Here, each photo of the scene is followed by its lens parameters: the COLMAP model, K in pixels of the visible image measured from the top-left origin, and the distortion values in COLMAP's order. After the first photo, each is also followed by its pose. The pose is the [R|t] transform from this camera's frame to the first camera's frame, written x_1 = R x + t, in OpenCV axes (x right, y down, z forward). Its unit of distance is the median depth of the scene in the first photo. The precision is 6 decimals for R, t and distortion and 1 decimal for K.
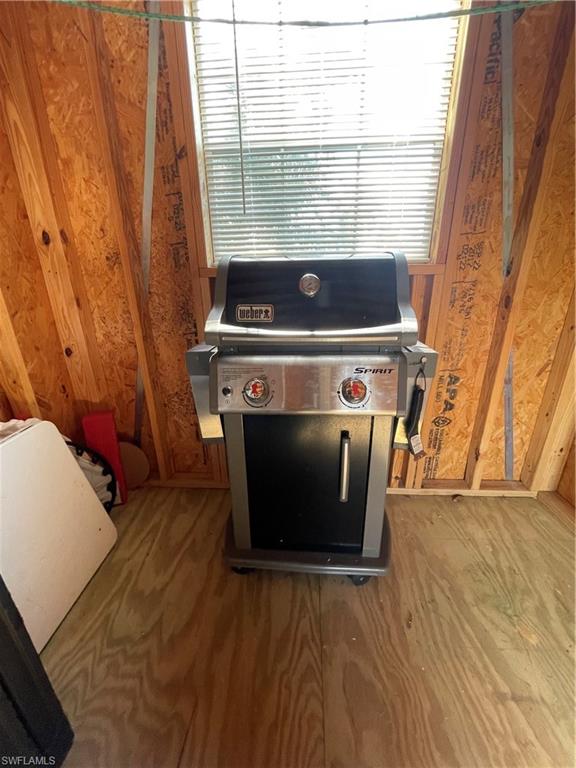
lens RADIAL K [[317.8, 0, 288.0], [0, 317.8, 384.0], [0, 0, 1]] dist [-0.000964, 0.000104]
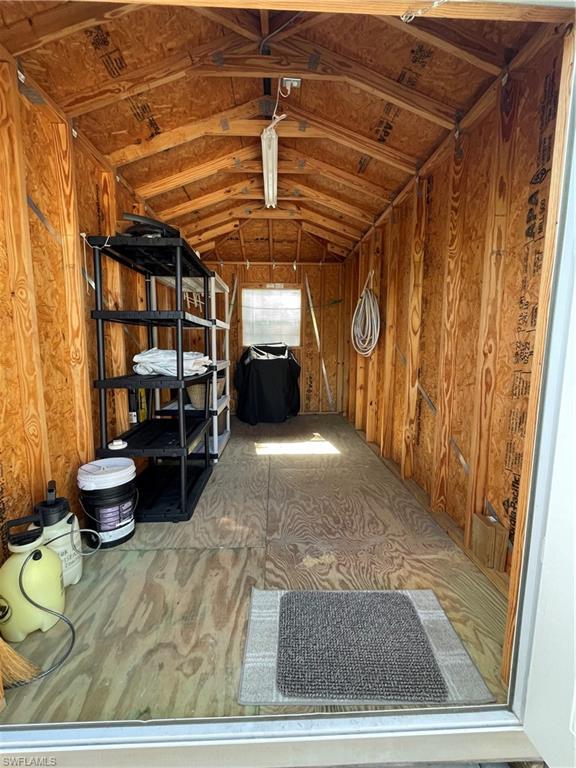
lens RADIAL K [[317.8, 0, 288.0], [0, 317.8, 384.0], [0, 0, 1]] dist [-0.000964, 0.000104]
pose [[0.993651, 0.007261, 0.112271, -0.124660], [0.019013, 0.972724, -0.231183, 0.877422], [-0.110887, 0.231850, 0.966411, -2.400494]]
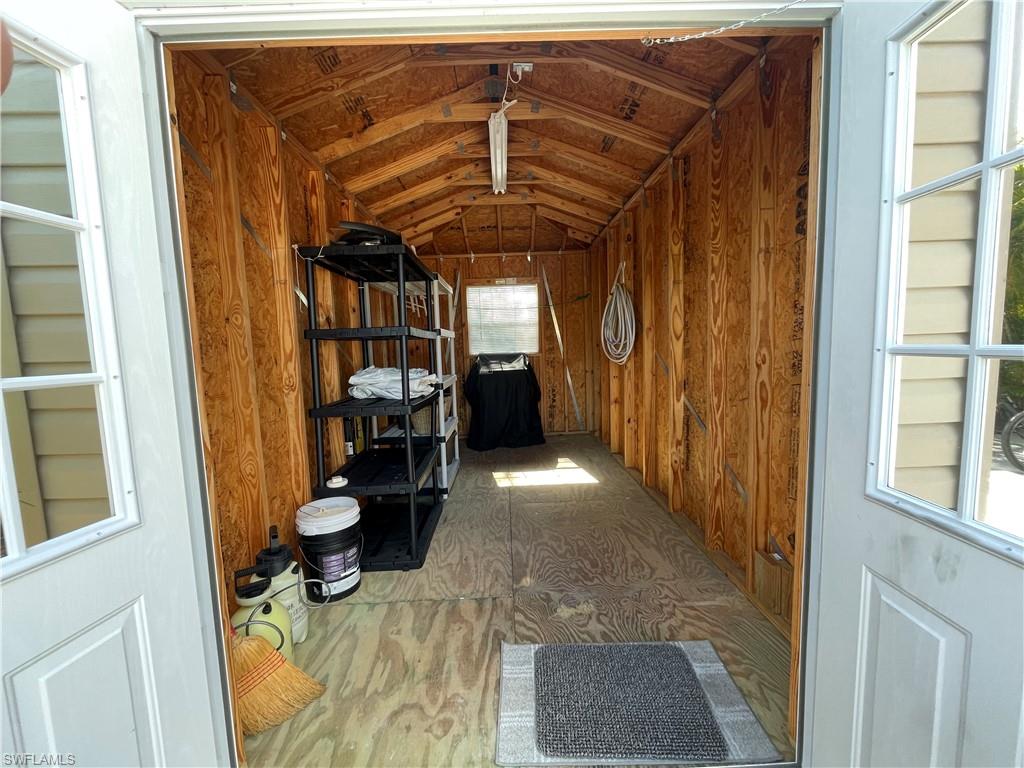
lens RADIAL K [[401.4, 0, 511.1], [0, 401.4, 384.4], [0, 0, 1]] dist [-0.000684, -0.000015]
pose [[0.996058, -0.026934, 0.084513, -0.168421], [0.047927, 0.965151, -0.257268, 0.866308], [-0.074639, 0.260305, 0.962637, -2.529410]]
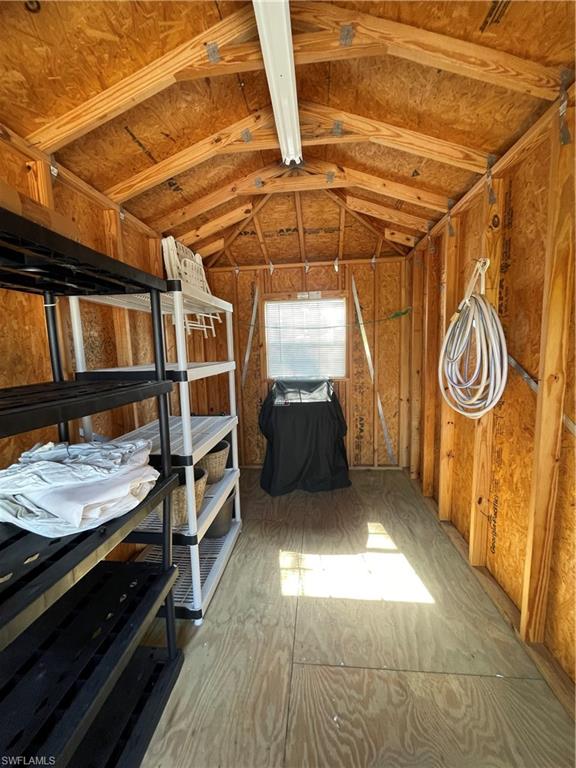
lens RADIAL K [[301.1, 0, 288.0], [0, 301.1, 384.0], [0, 0, 1]] dist [-0.000684, -0.000015]
pose [[0.999462, -0.008765, -0.031597, 0.015411], [0.001127, 0.972225, -0.234045, 0.280235], [0.032770, 0.233884, 0.971712, -1.452317]]
